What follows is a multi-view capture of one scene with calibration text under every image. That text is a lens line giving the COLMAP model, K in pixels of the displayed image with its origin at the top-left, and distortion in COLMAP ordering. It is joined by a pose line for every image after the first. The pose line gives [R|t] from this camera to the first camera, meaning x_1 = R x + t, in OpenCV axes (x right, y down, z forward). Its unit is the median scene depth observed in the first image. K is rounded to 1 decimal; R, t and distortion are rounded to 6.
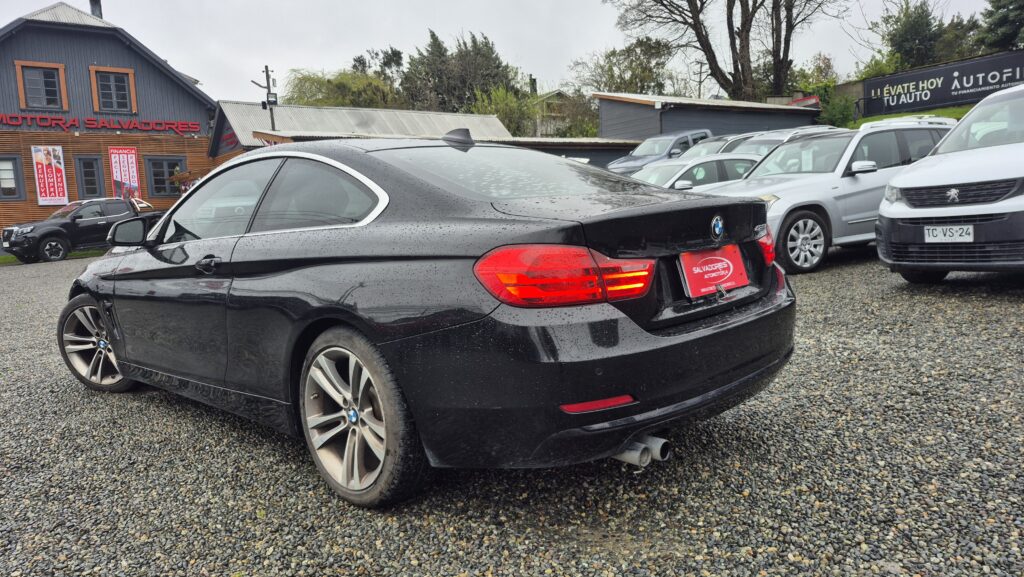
lens RADIAL K [[708.8, 0, 509.7], [0, 708.8, 292.7], [0, 0, 1]] dist [0.060549, -0.064830]
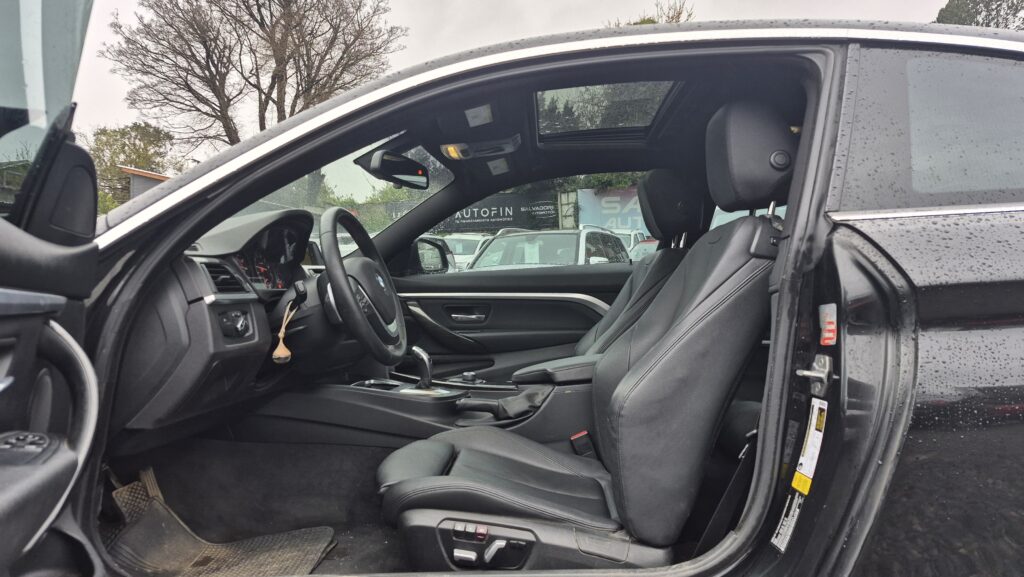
lens RADIAL K [[708.8, 0, 511.8], [0, 708.8, 287.5], [0, 0, 1]] dist [0.060549, -0.064830]
pose [[0.754929, 0.057143, 0.653313, -0.091967], [0.046913, 0.988939, -0.140708, -0.000458], [-0.654127, 0.136873, 0.743898, 0.105468]]
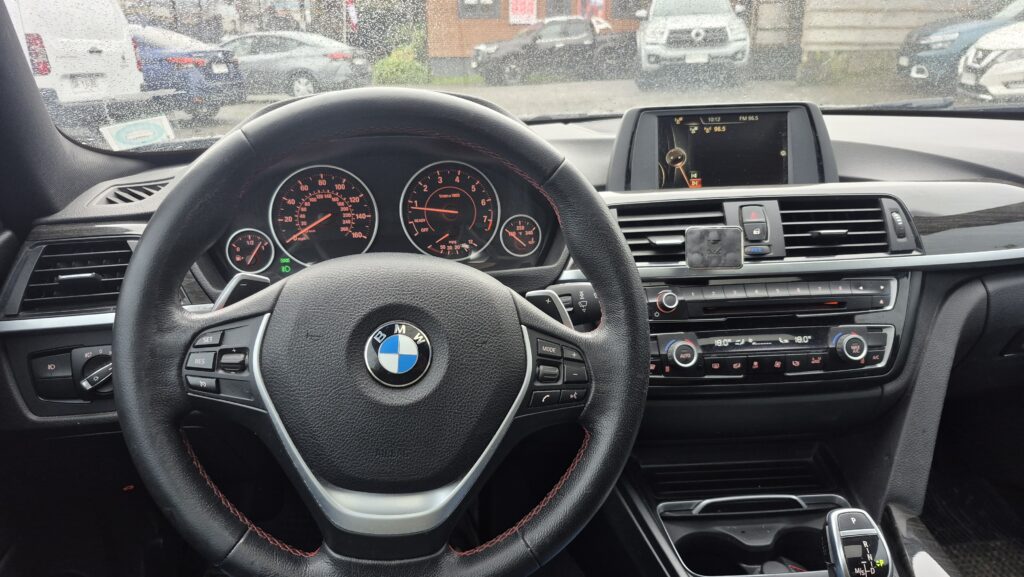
lens RADIAL K [[708.8, 0, 514.2], [0, 708.8, 295.5], [0, 0, 1]] dist [0.060549, -0.064830]
pose [[0.816610, 0.229595, -0.529561, -0.045479], [-0.101588, 0.960330, 0.259705, -0.017783], [0.568180, -0.158280, 0.807539, 0.148378]]
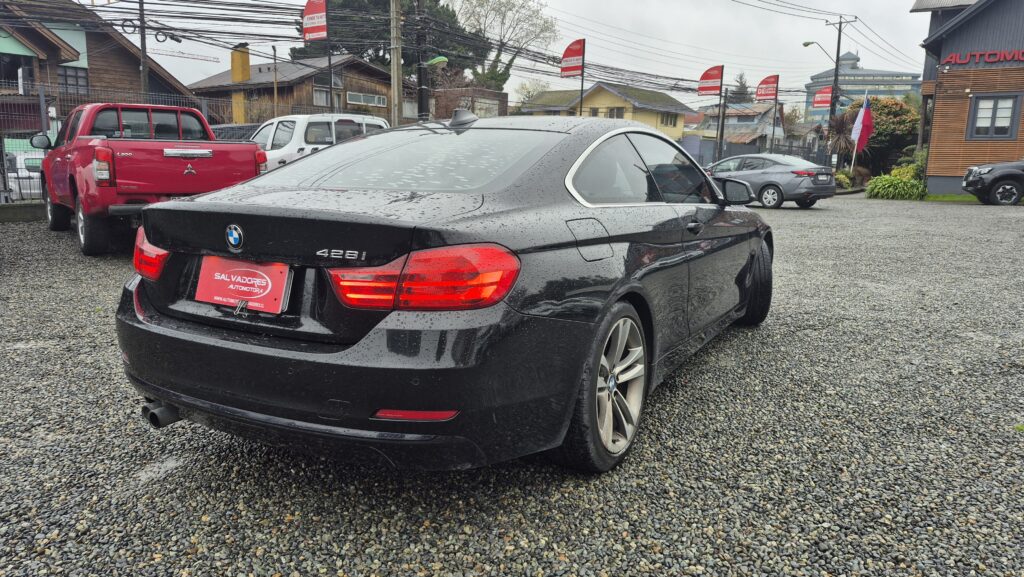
lens RADIAL K [[708.8, 0, 513.9], [0, 708.8, 292.0], [0, 0, 1]] dist [0.060549, -0.064830]
pose [[0.236951, 0.228104, -0.944364, 0.122040], [-0.141712, 0.969764, 0.198683, -0.024870], [0.961131, 0.086749, 0.262112, 0.108156]]
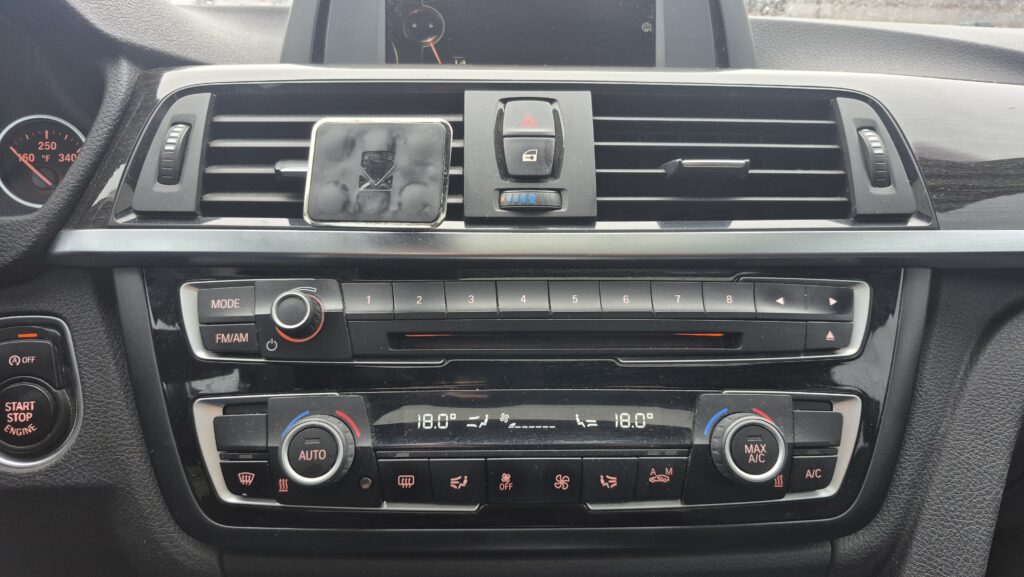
lens RADIAL K [[708.8, 0, 510.3], [0, 708.8, 292.4], [0, 0, 1]] dist [0.060549, -0.064830]
pose [[0.793991, 0.227157, -0.563896, -0.046348], [-0.131631, 0.969801, 0.205328, -0.013835], [0.593508, -0.088802, 0.799914, 0.168227]]
